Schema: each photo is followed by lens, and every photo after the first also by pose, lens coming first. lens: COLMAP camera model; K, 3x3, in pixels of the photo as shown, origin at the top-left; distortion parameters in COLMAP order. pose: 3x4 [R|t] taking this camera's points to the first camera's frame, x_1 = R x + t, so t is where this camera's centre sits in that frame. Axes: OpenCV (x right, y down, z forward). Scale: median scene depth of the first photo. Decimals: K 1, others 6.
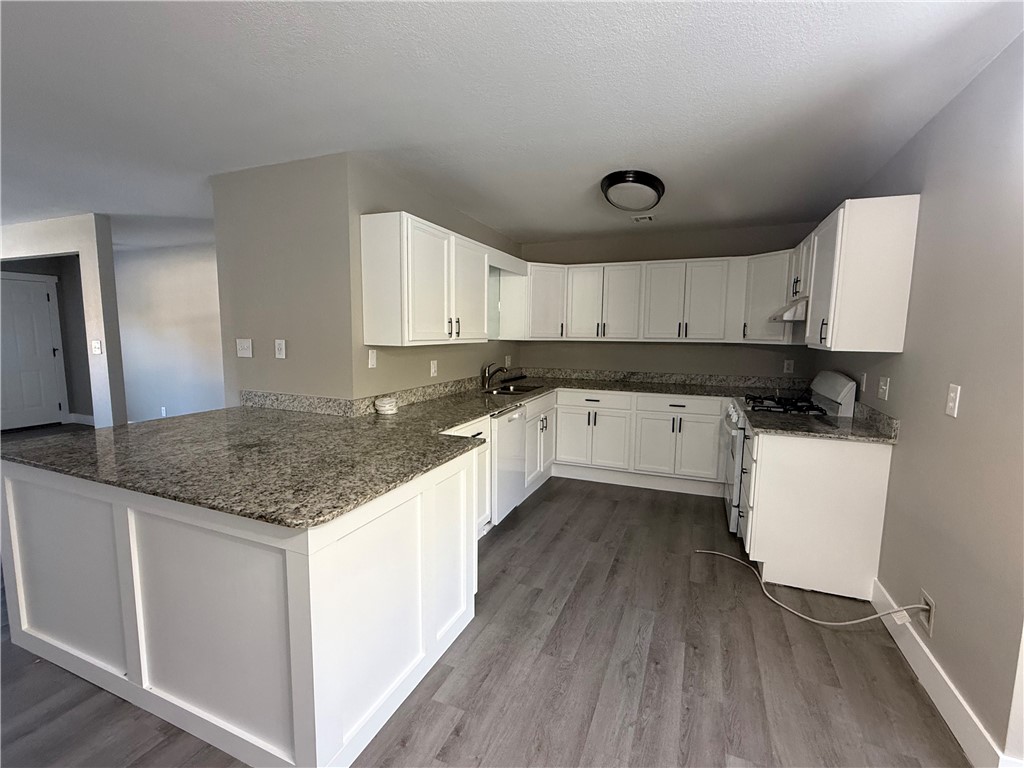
lens RADIAL K [[461.5, 0, 511.6], [0, 461.5, 387.6], [0, 0, 1]] dist [-0.000287, 0.000263]
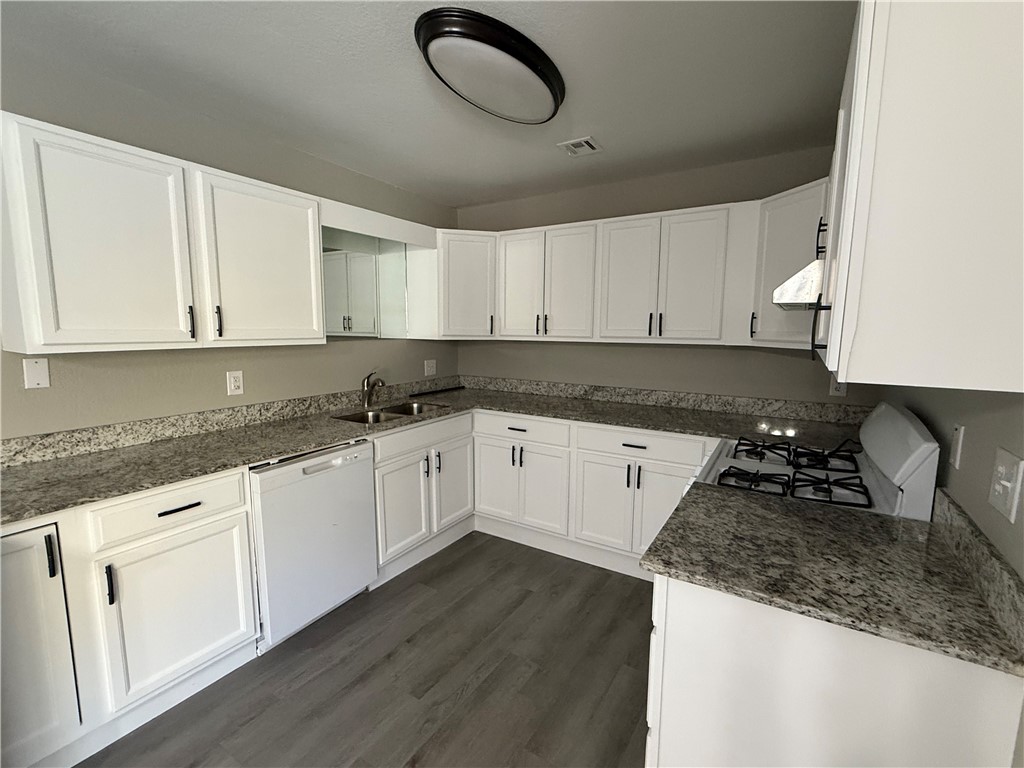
lens RADIAL K [[461.5, 0, 512.6], [0, 461.5, 387.6], [0, 0, 1]] dist [-0.000287, 0.000263]
pose [[0.986090, 0.020118, -0.164989, 0.367148], [-0.018438, 0.999761, 0.011712, -0.054240], [0.165185, -0.008507, 0.986226, 0.441446]]
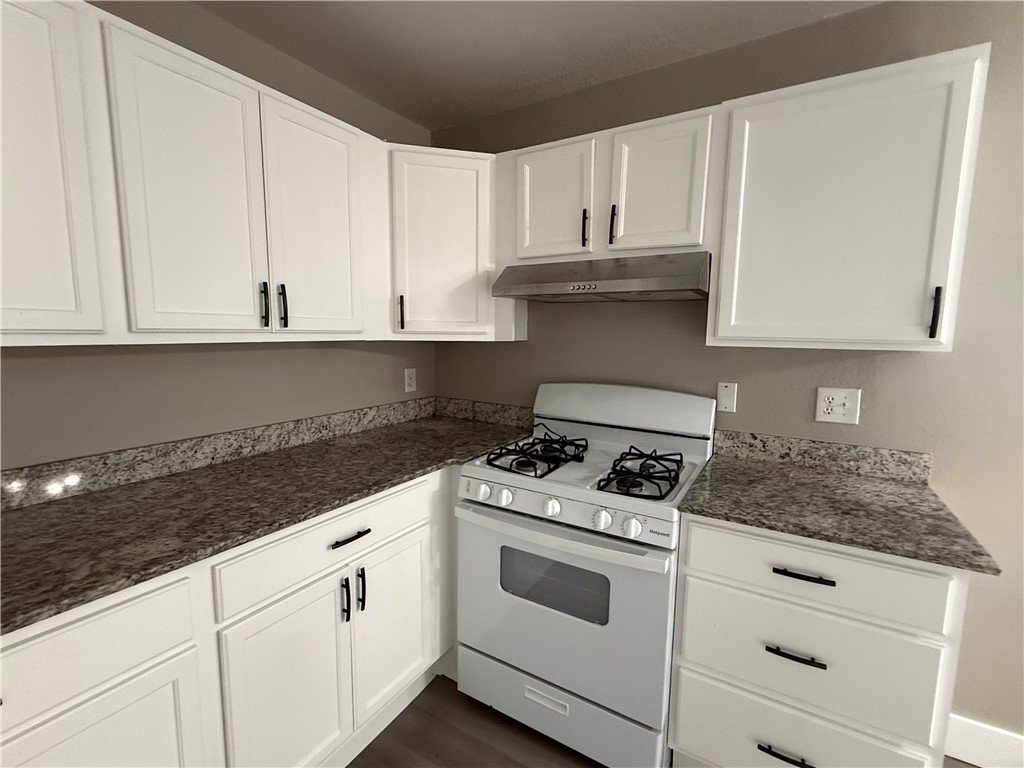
lens RADIAL K [[461.5, 0, 514.5], [0, 461.5, 387.5], [0, 0, 1]] dist [-0.000287, 0.000263]
pose [[0.151935, -0.125564, 0.980382, 0.087701], [0.110482, 0.987839, 0.109397, -0.108884], [-0.982196, 0.091693, 0.163960, 1.014941]]
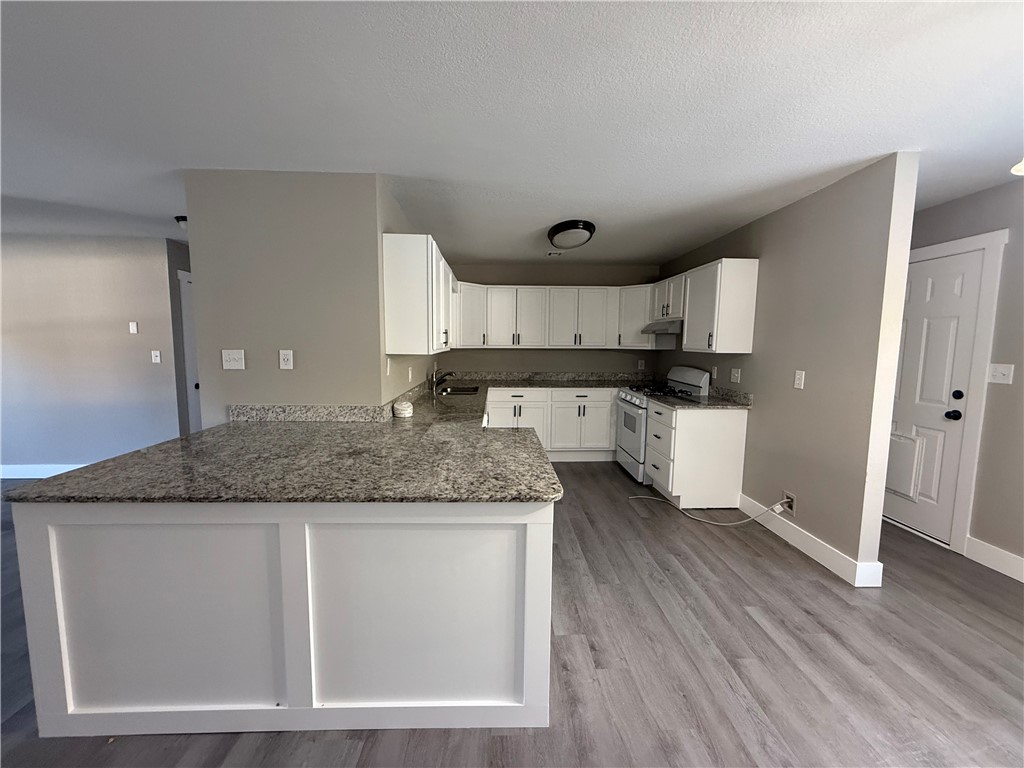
lens RADIAL K [[407.4, 0, 509.8], [0, 407.4, 386.8], [0, 0, 1]] dist [0.000955, -0.000139]
pose [[0.910782, -0.048720, 0.410004, -0.382303], [0.051208, 0.998676, 0.004915, -0.005521], [-0.409700, 0.016519, 0.912071, 0.016459]]
